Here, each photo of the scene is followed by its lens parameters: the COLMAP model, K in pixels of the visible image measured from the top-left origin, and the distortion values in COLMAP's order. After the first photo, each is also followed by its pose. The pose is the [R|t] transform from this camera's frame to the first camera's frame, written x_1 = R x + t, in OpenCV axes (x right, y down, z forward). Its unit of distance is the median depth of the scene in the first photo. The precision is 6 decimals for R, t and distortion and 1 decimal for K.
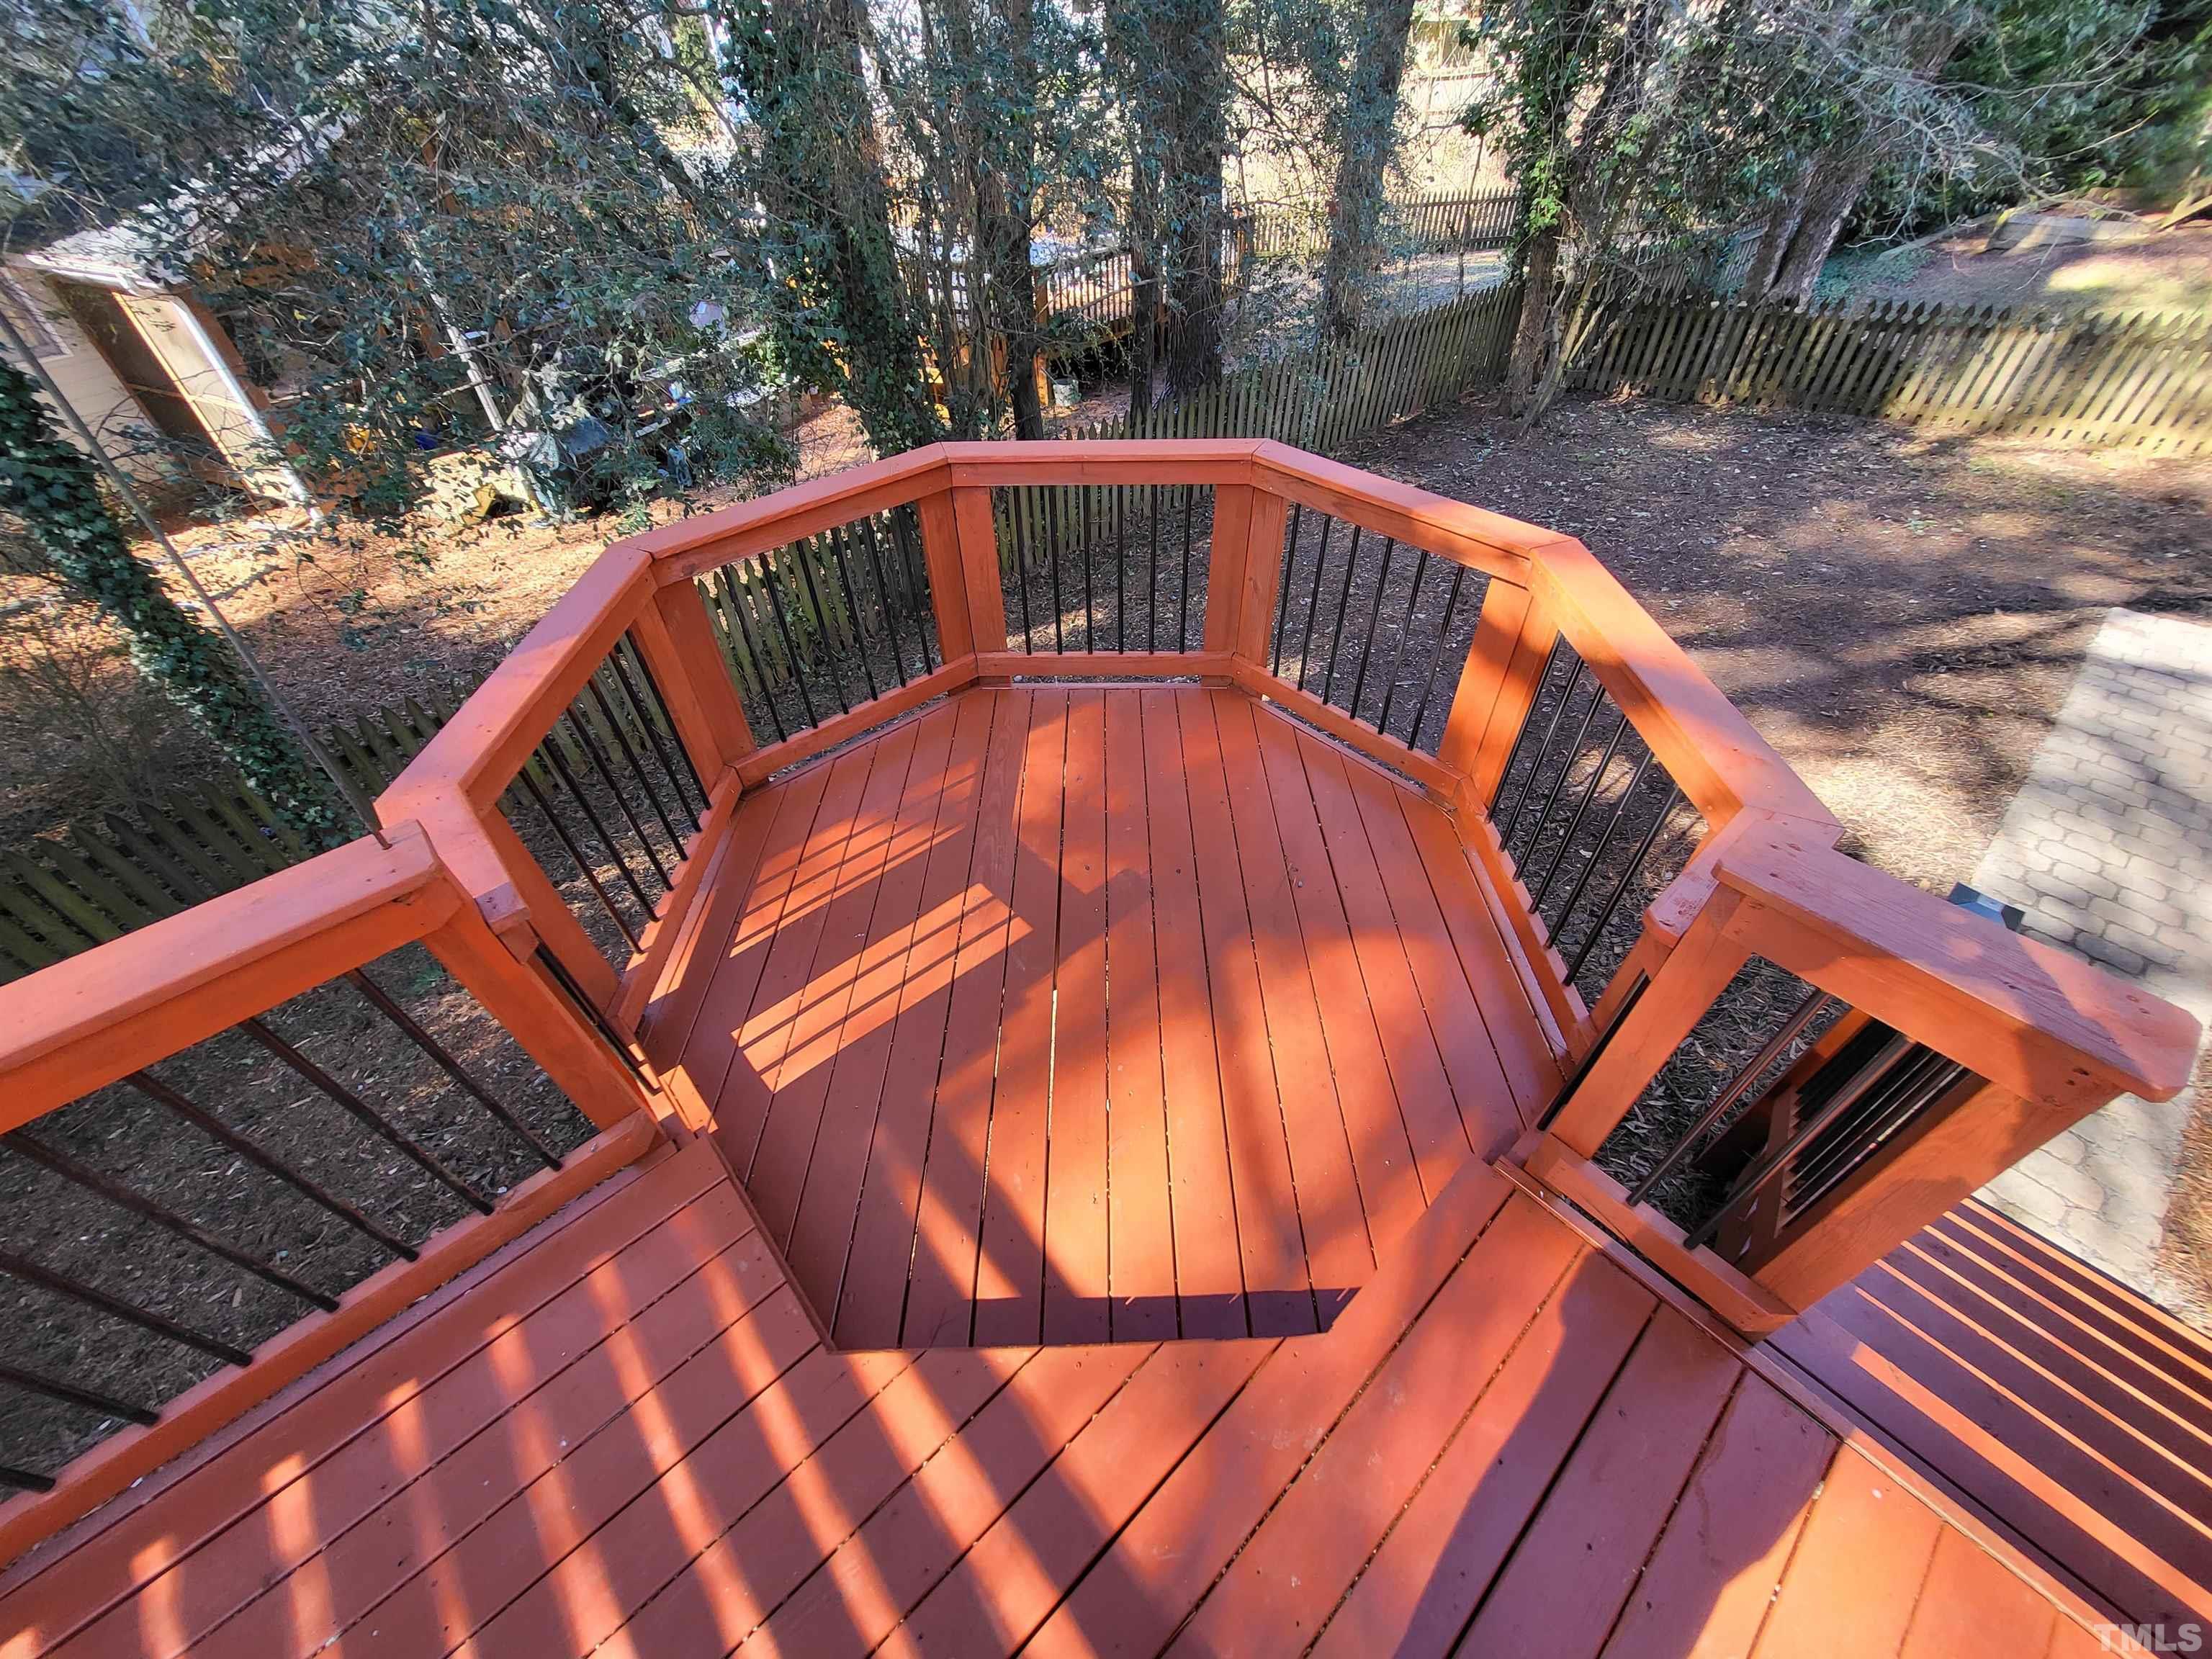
lens RADIAL K [[873.2, 0, 1108.3], [0, 873.2, 818.7], [0, 0, 1]] dist [-0.003912, -0.000348]
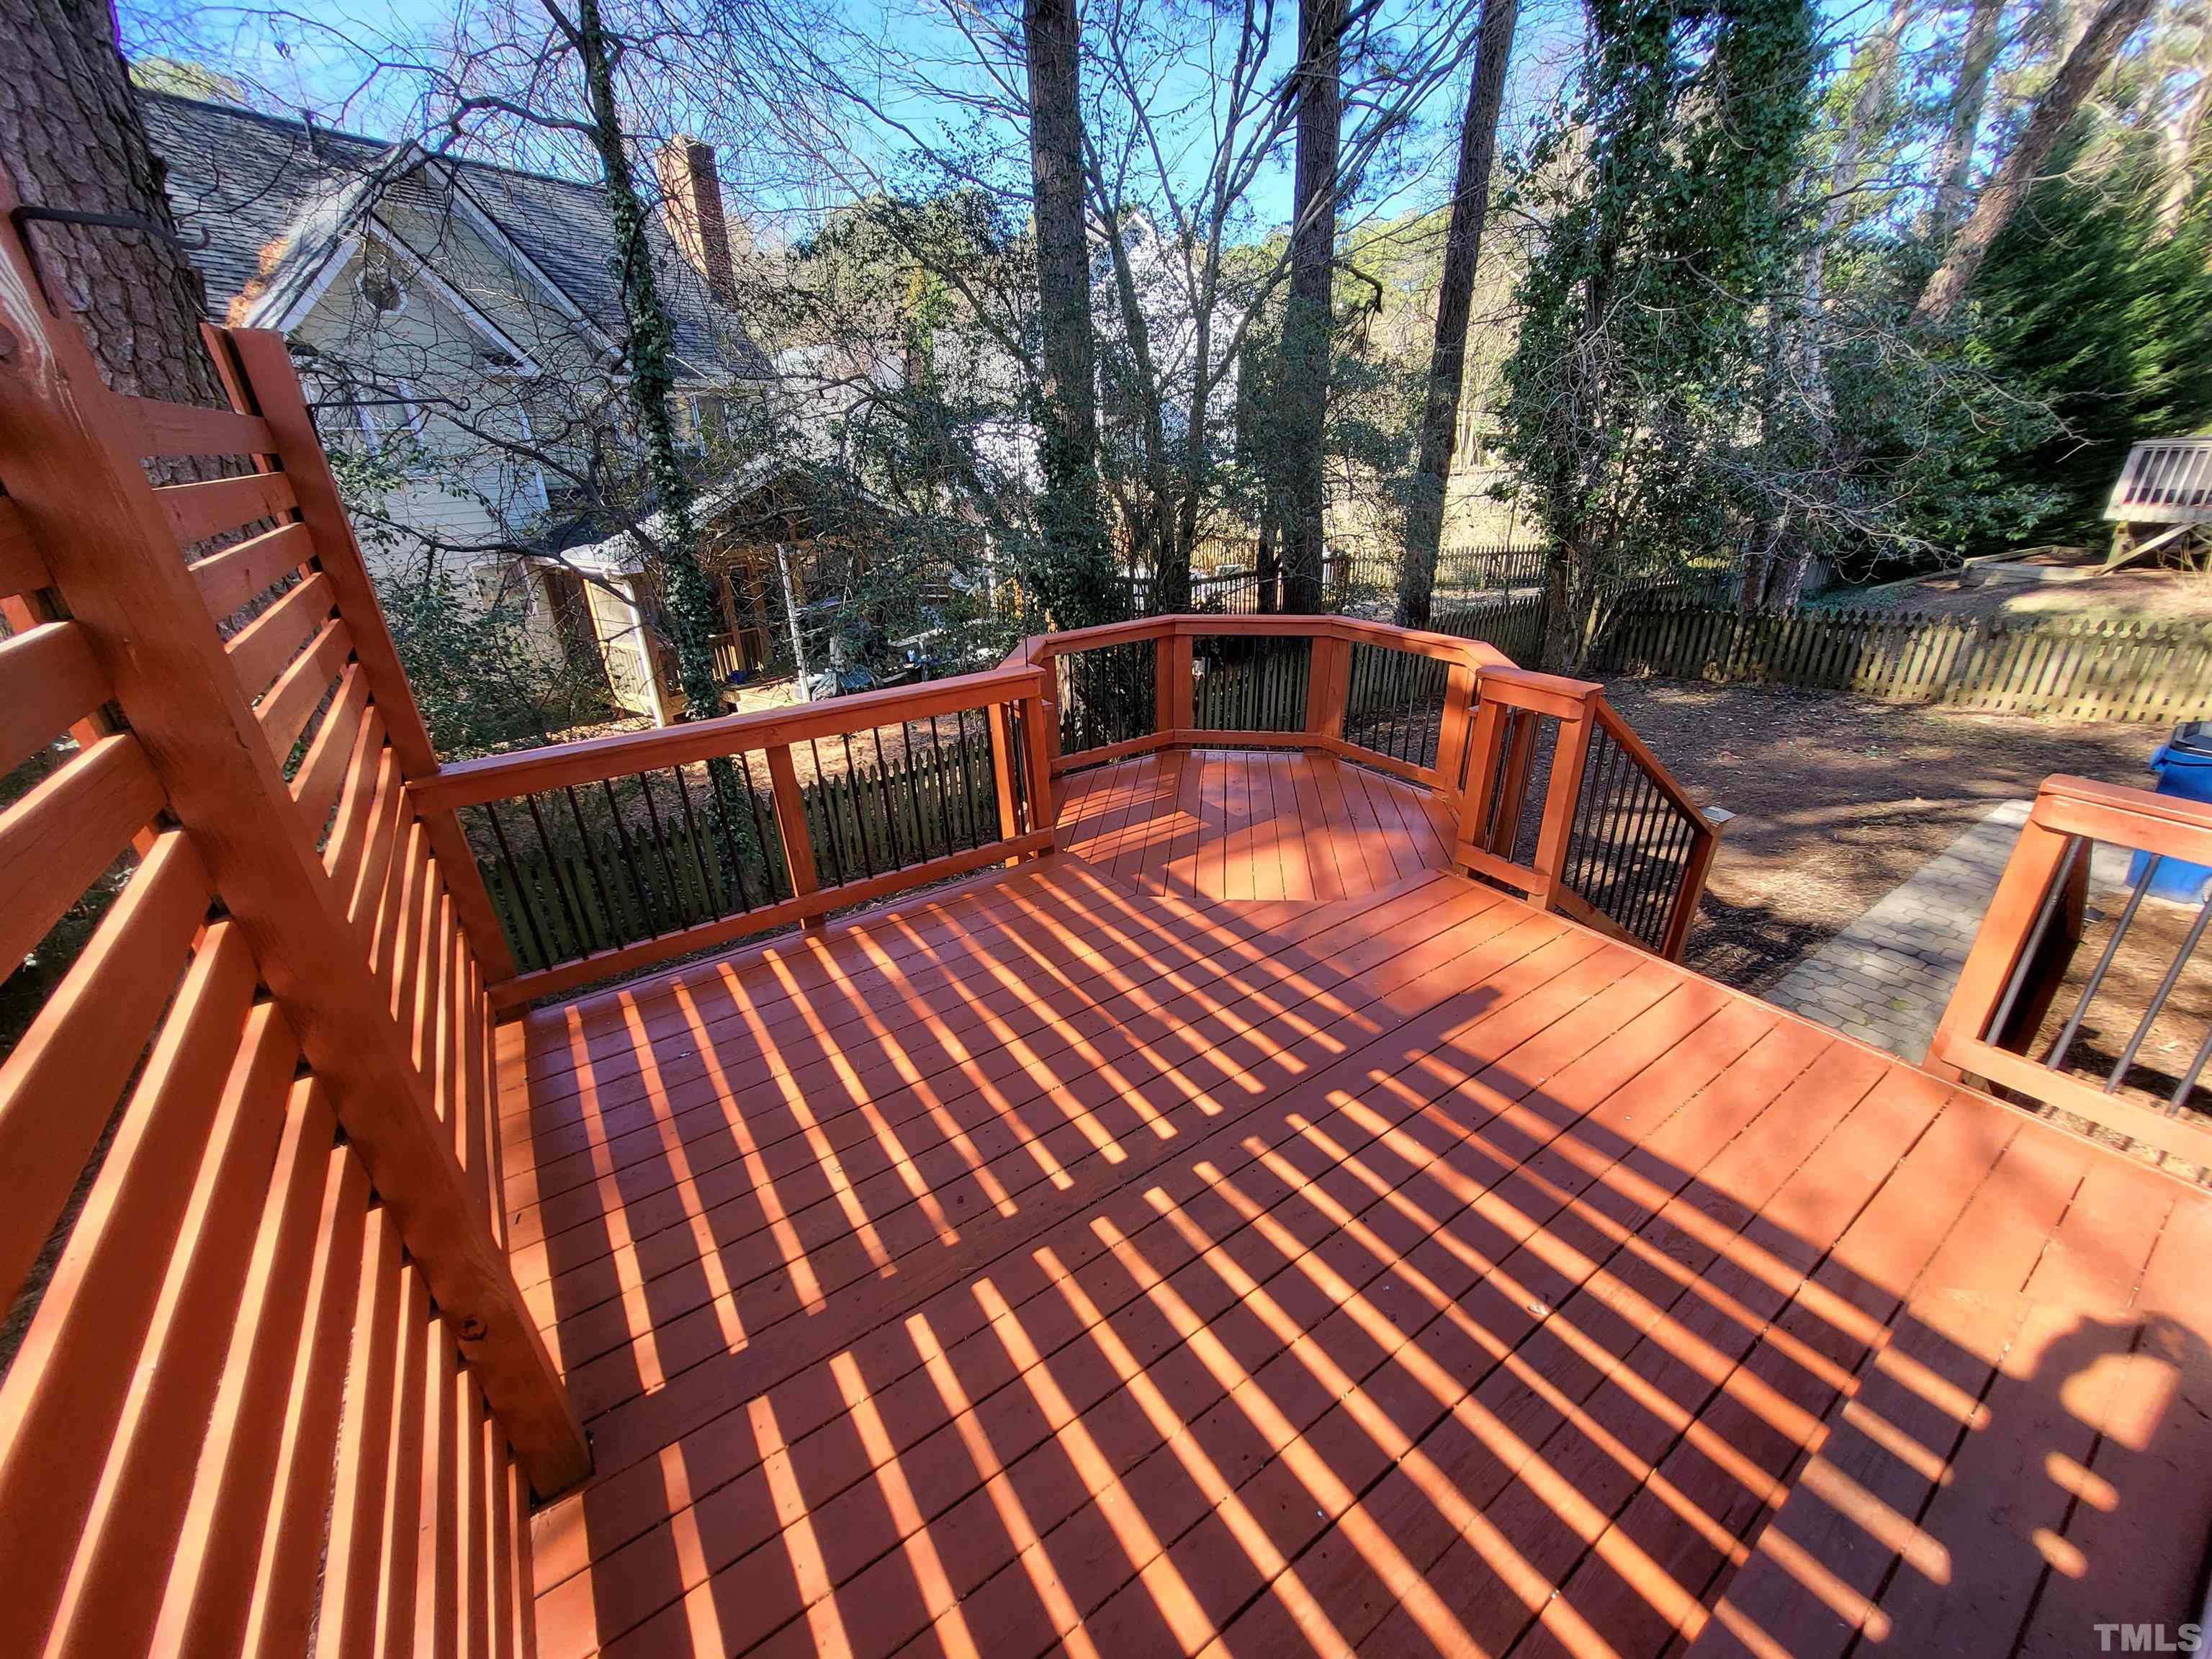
lens RADIAL K [[873.2, 0, 1117.1], [0, 873.2, 835.2], [0, 0, 1]] dist [-0.003912, -0.000348]
pose [[0.991368, 0.052151, -0.120290, -0.018712], [-0.086837, 0.948571, -0.304423, 0.233828], [0.098228, 0.312241, 0.944911, -0.258836]]
